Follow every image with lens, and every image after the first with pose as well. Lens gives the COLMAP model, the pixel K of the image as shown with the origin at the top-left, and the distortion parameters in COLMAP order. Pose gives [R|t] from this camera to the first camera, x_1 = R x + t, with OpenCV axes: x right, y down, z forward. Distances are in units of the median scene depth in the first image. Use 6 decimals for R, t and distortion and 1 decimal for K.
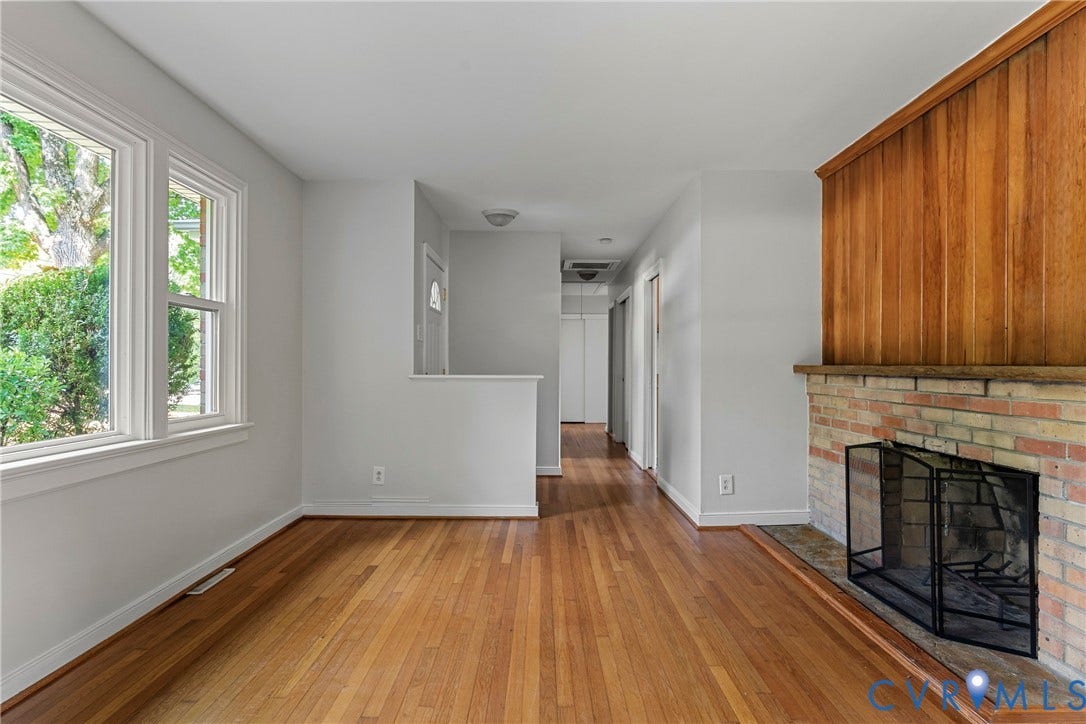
lens RADIAL K [[562.9, 0, 543.0], [0, 562.9, 362.0], [0, 0, 1]] dist [0.004559, 0.001453]
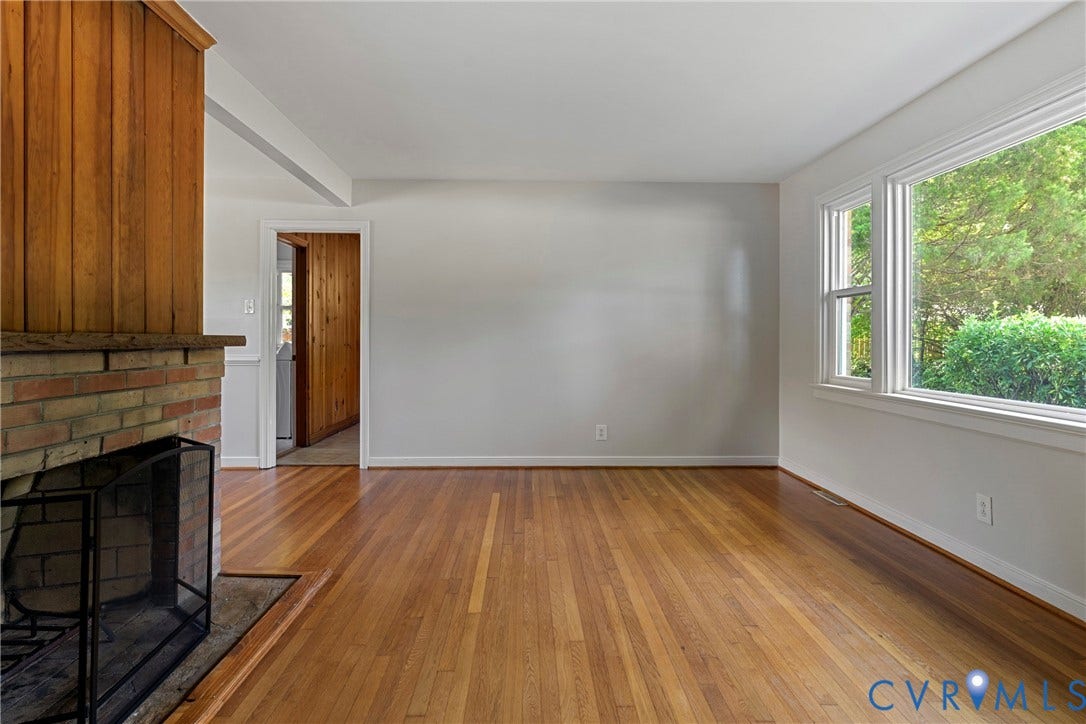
lens RADIAL K [[548.7, 0, 545.2], [0, 548.7, 339.4], [0, 0, 1]] dist [0.000240, -0.000030]
pose [[-0.999456, -0.007704, -0.032062, 0.158800], [-0.007552, 0.999960, -0.004872, 0.012598], [0.032098, -0.004627, -0.999474, 1.582893]]
